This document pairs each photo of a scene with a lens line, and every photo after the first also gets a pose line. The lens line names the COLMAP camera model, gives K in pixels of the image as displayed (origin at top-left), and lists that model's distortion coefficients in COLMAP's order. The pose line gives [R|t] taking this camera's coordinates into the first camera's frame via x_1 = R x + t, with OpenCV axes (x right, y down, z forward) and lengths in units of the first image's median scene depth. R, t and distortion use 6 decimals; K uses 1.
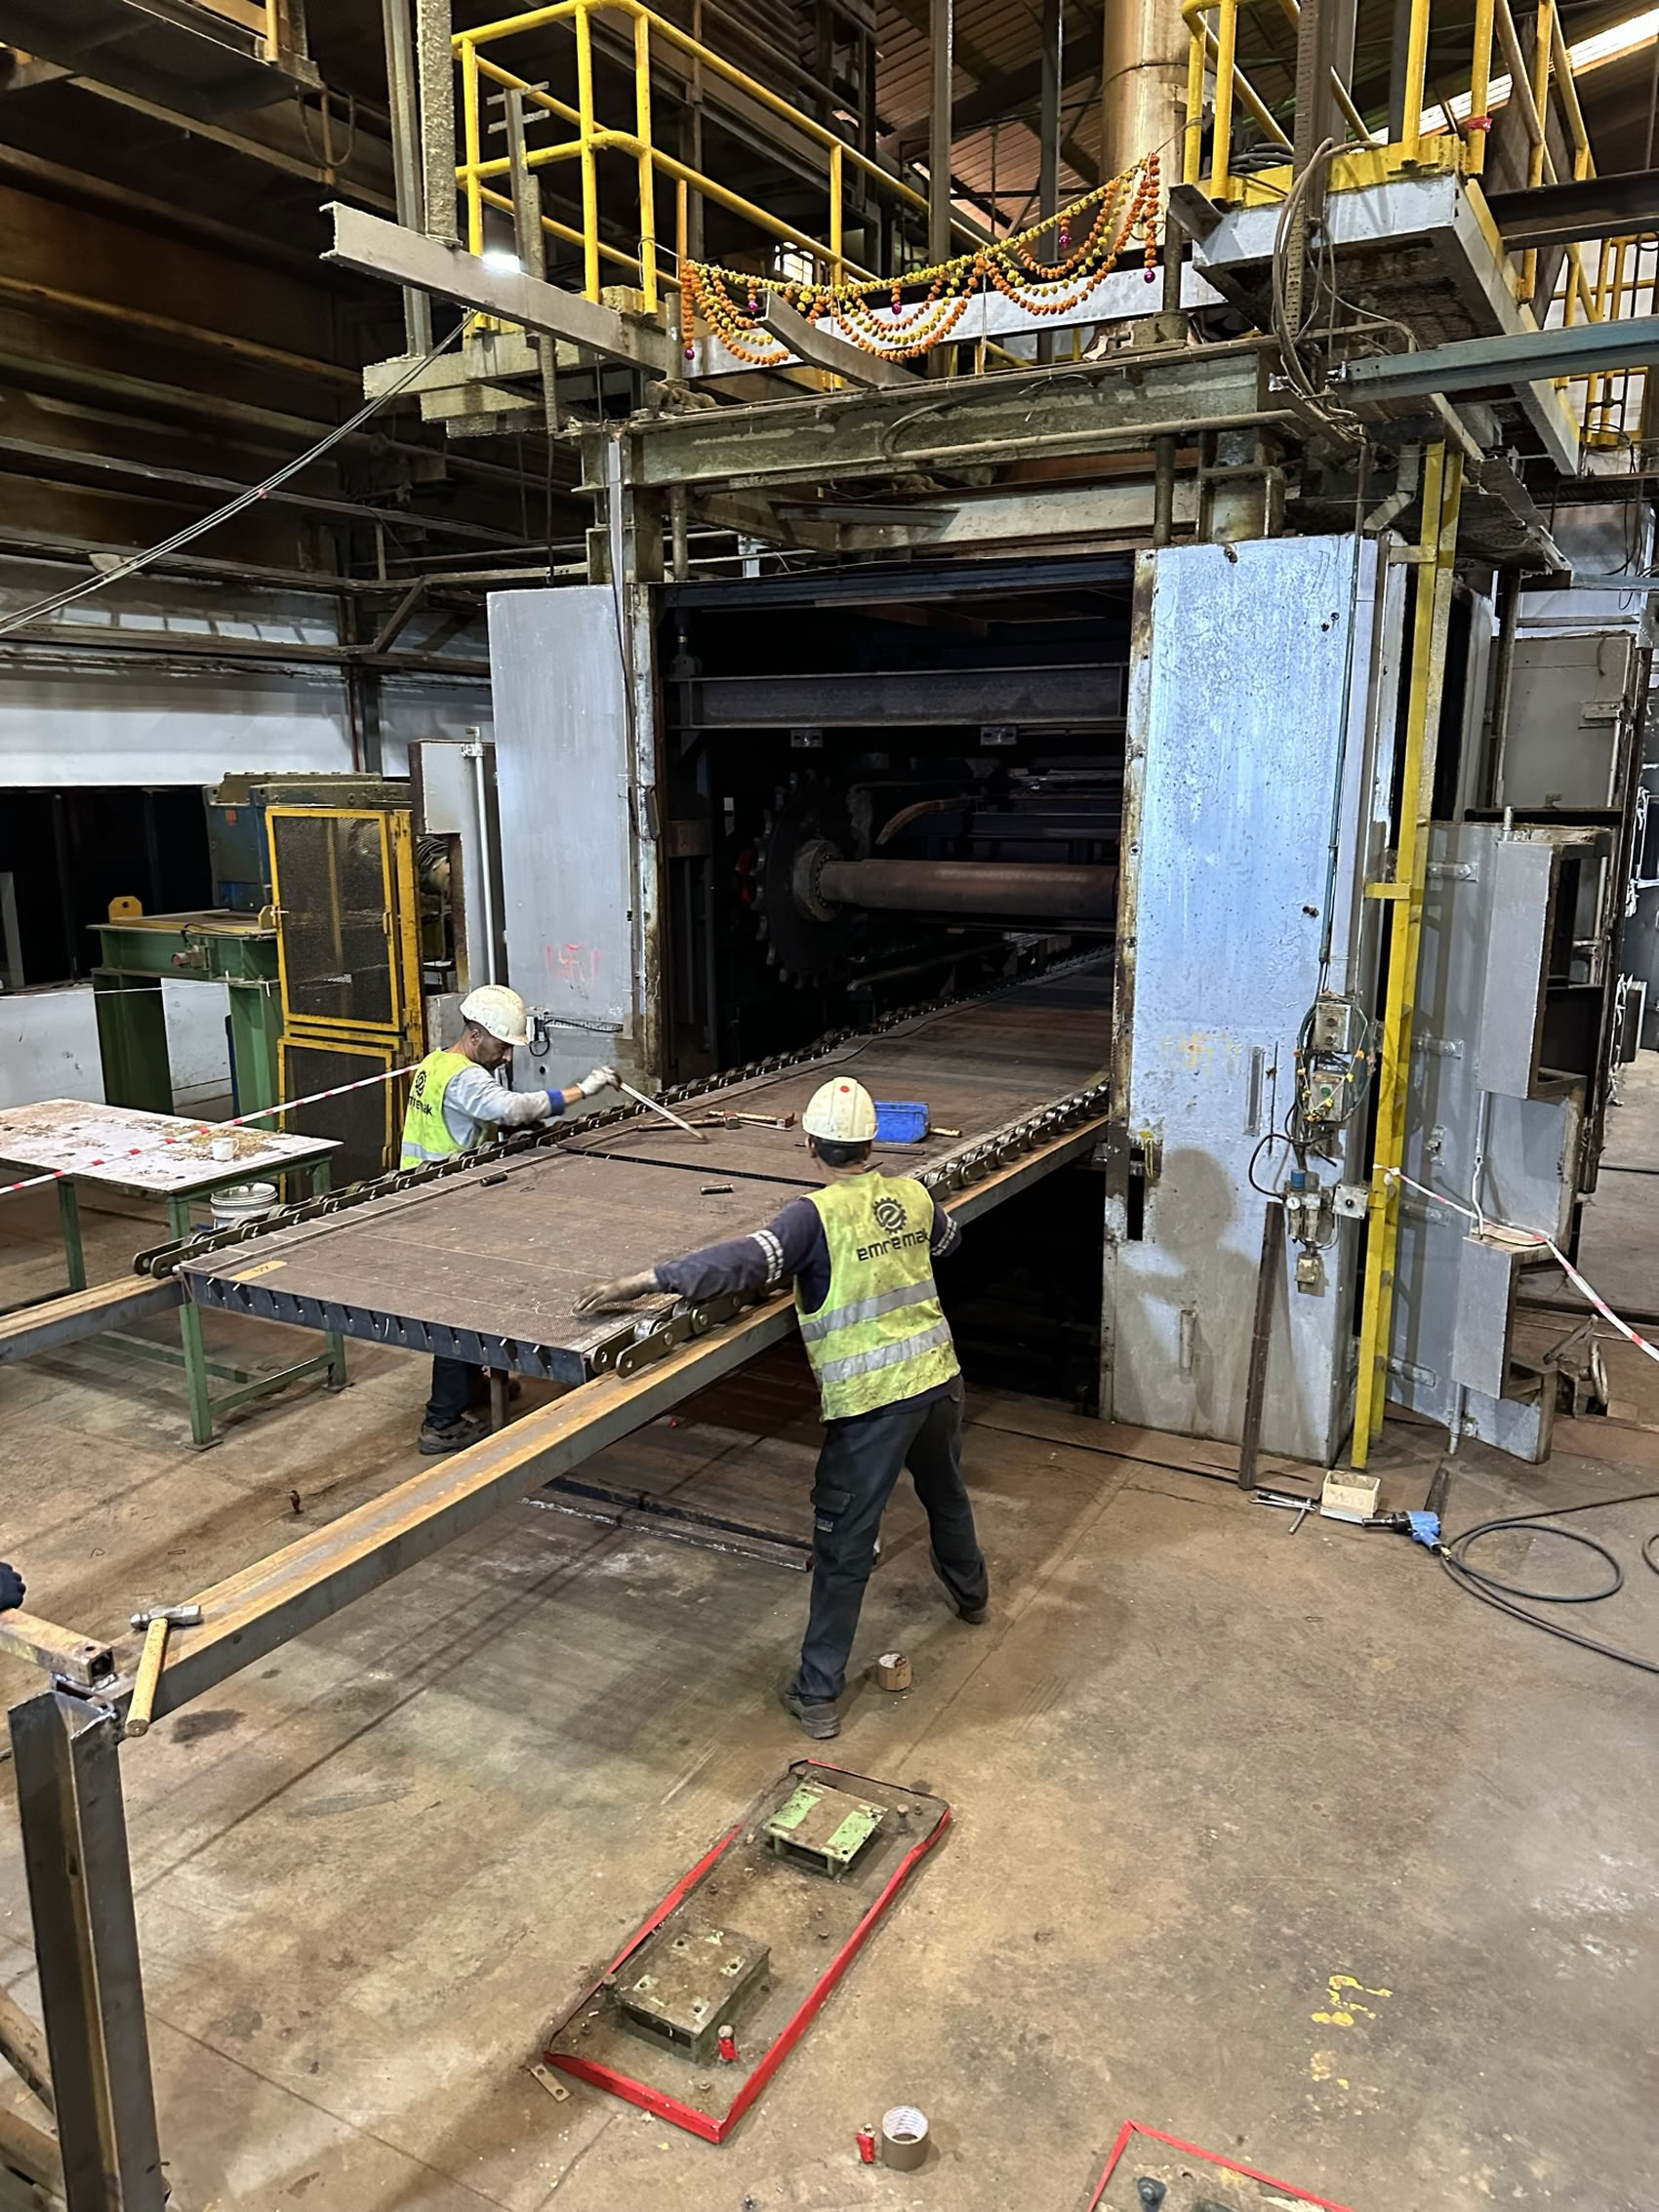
lens RADIAL K [[1570.4, 0, 860.8], [0, 1570.4, 1115.5], [0, 0, 1]] dist [0.028200, -0.042589]
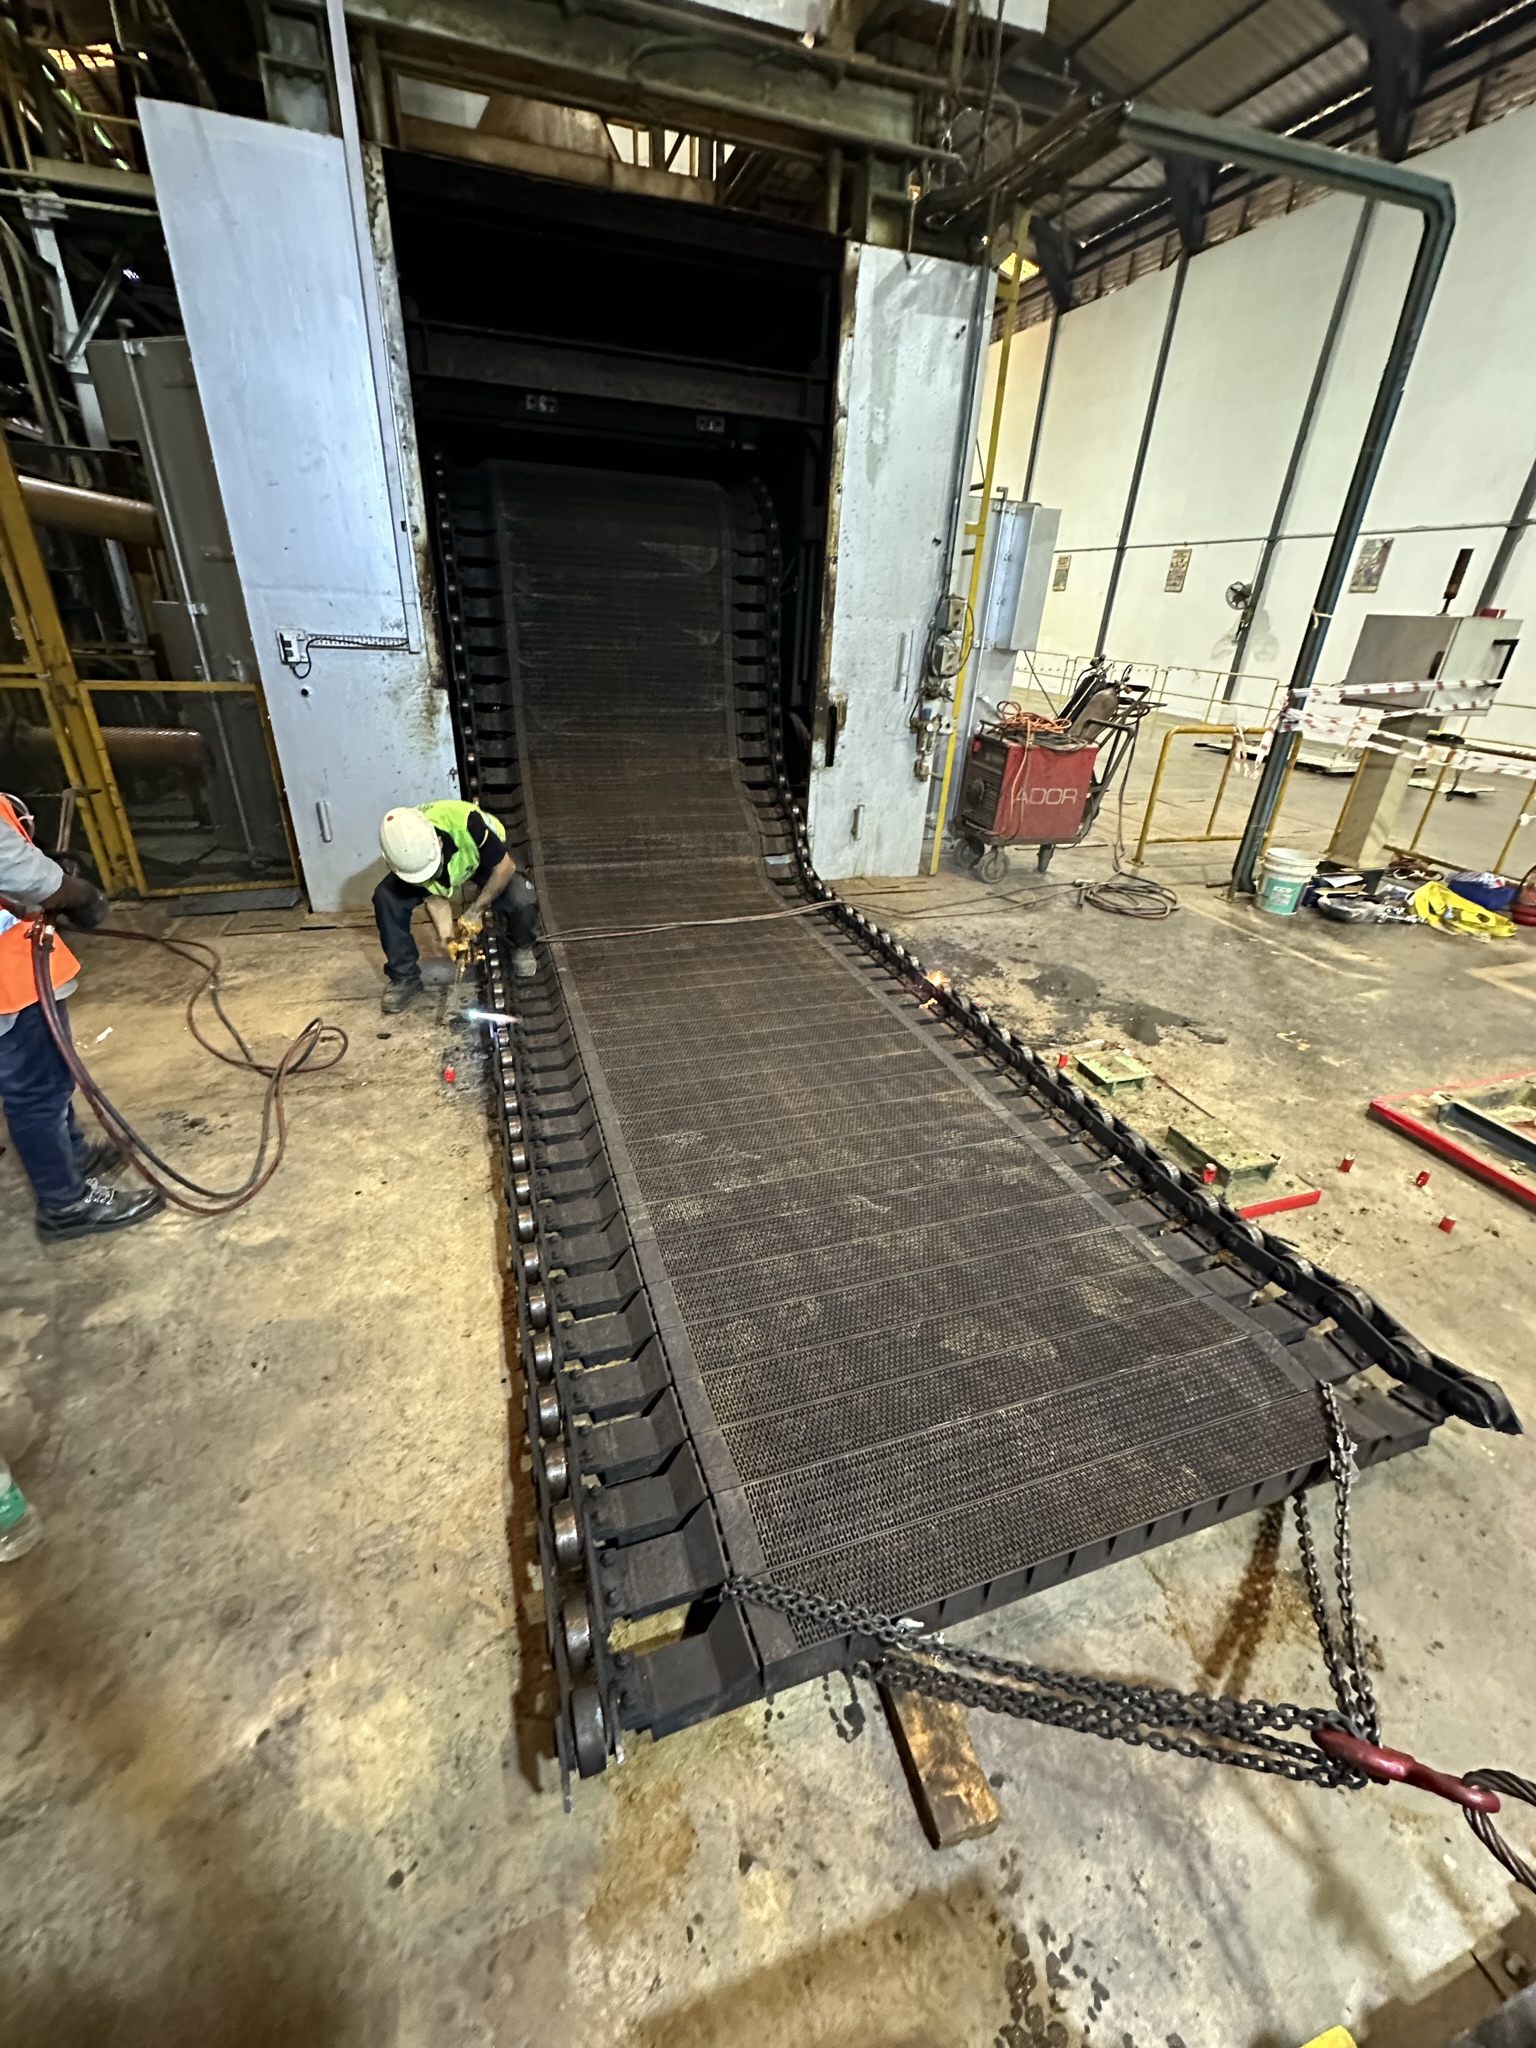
lens RADIAL K [[816.6, 0, 771.1], [0, 816.6, 1024.4], [0, 0, 1]] dist [-0.005689, 0.001268]
pose [[0.678574, -0.305325, 0.668068, -0.514526], [0.112915, 0.942064, 0.315858, 0.055600], [-0.725802, -0.138898, 0.673735, 0.424565]]
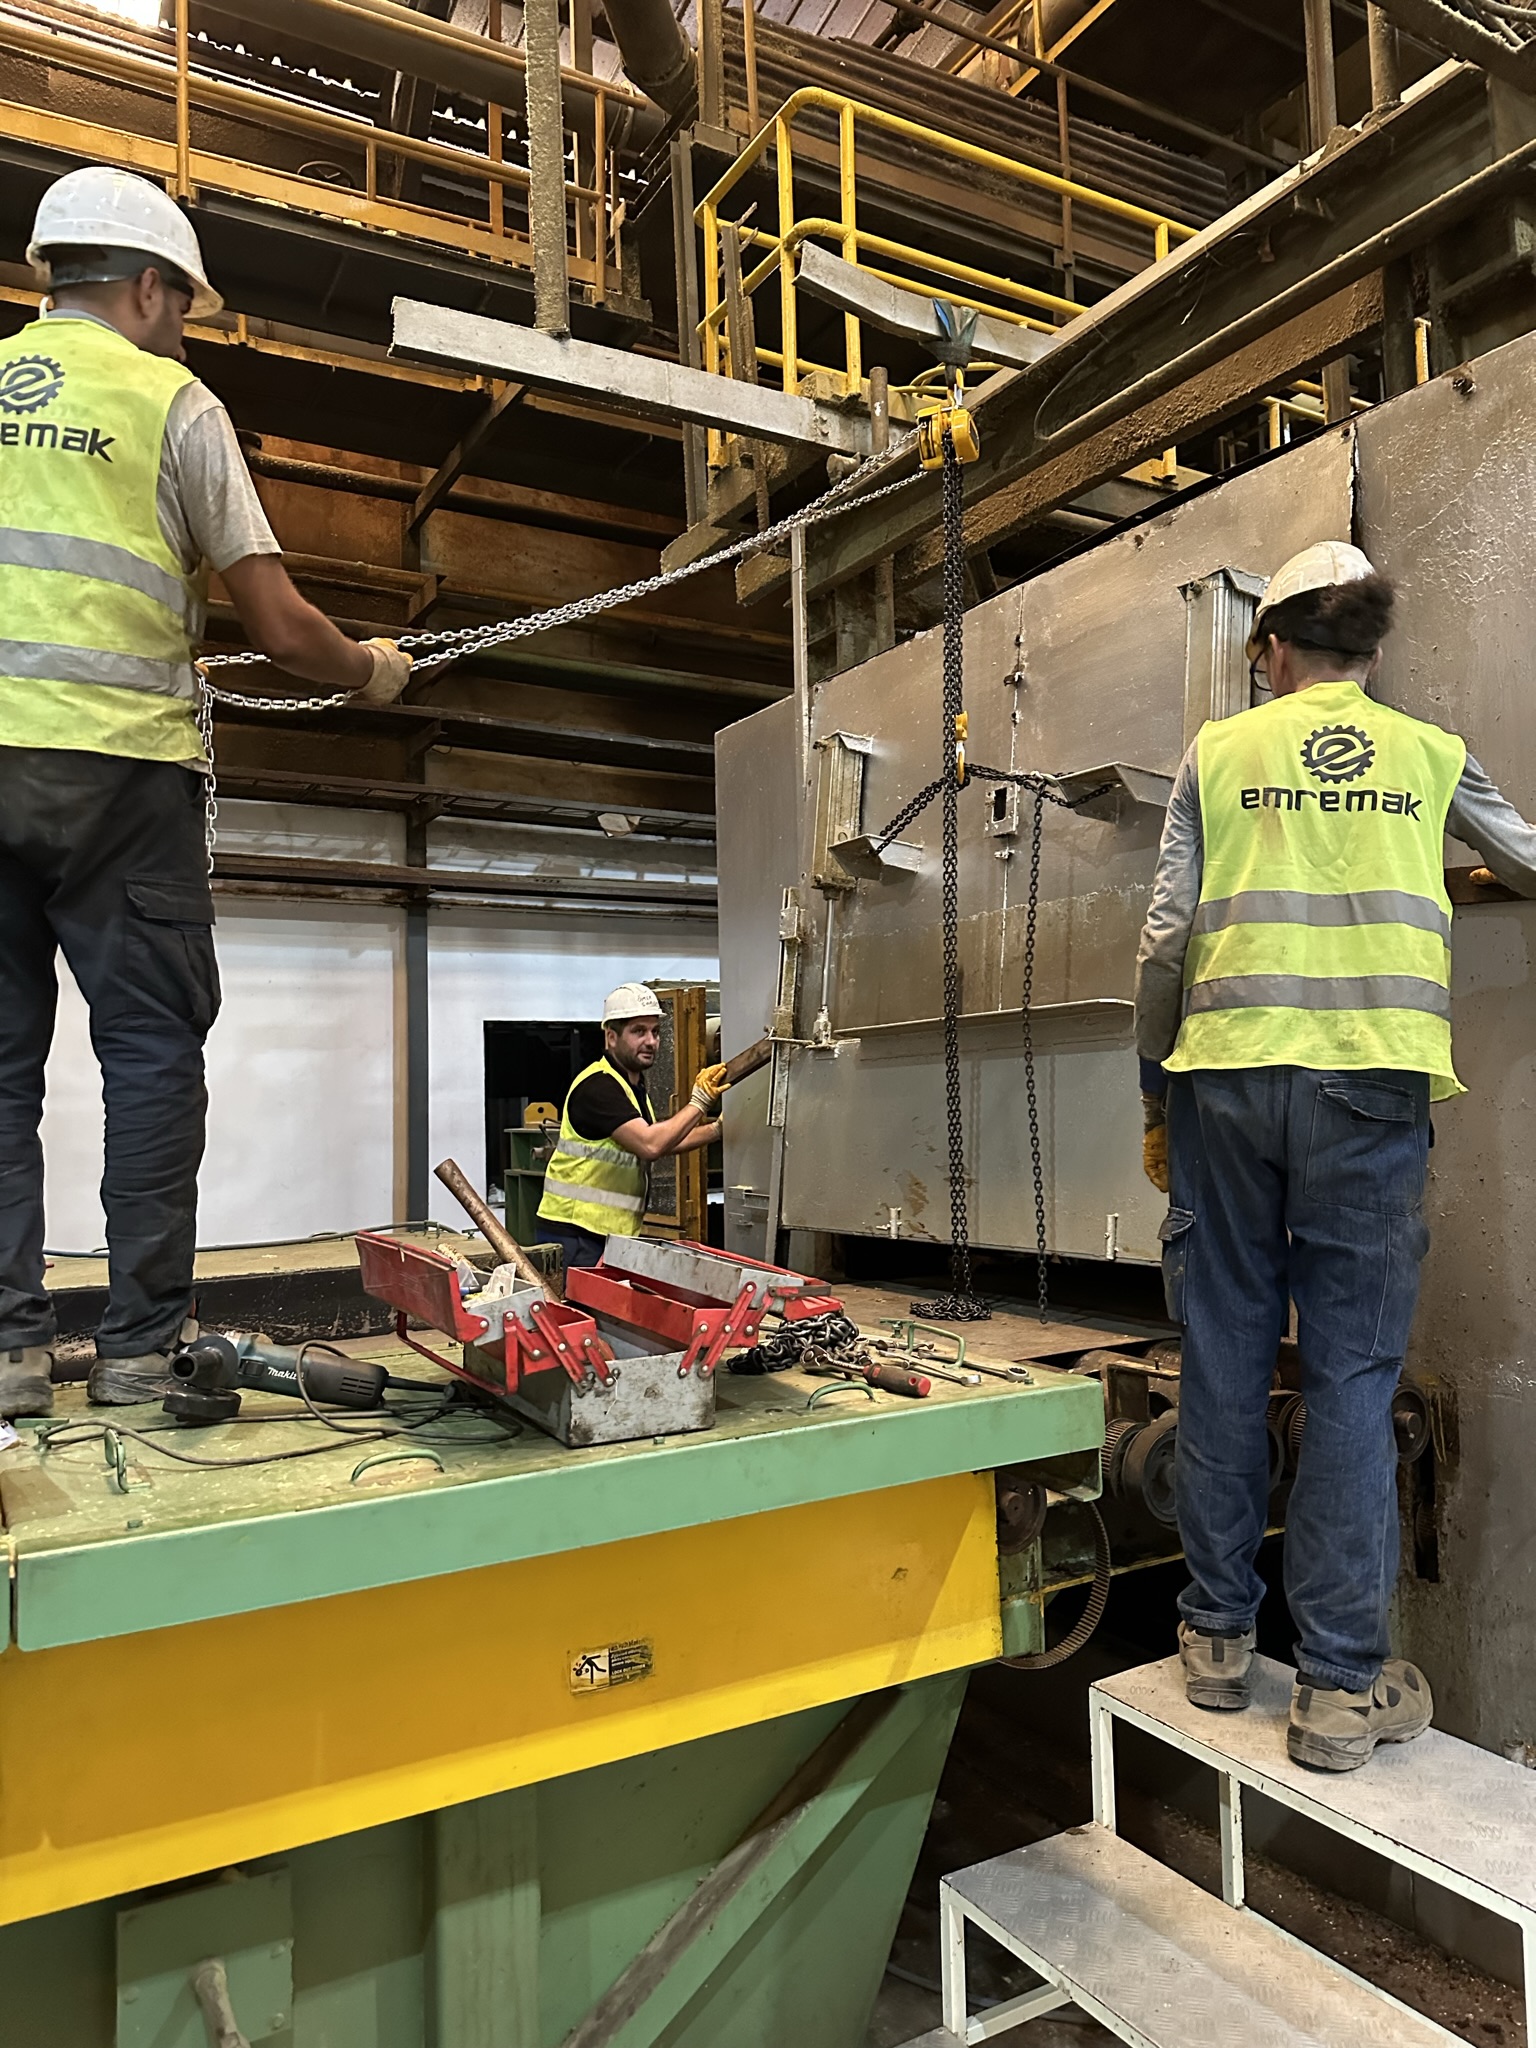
lens RADIAL K [[1453.8, 0, 777.4], [0, 1453.8, 1026.4], [0, 0, 1]] dist [0.028200, -0.042589]
pose [[0.849583, -0.044802, -0.525549, 0.259378], [-0.093155, 0.967978, -0.233110, 0.031069], [0.519163, 0.247004, 0.818204, 0.417748]]
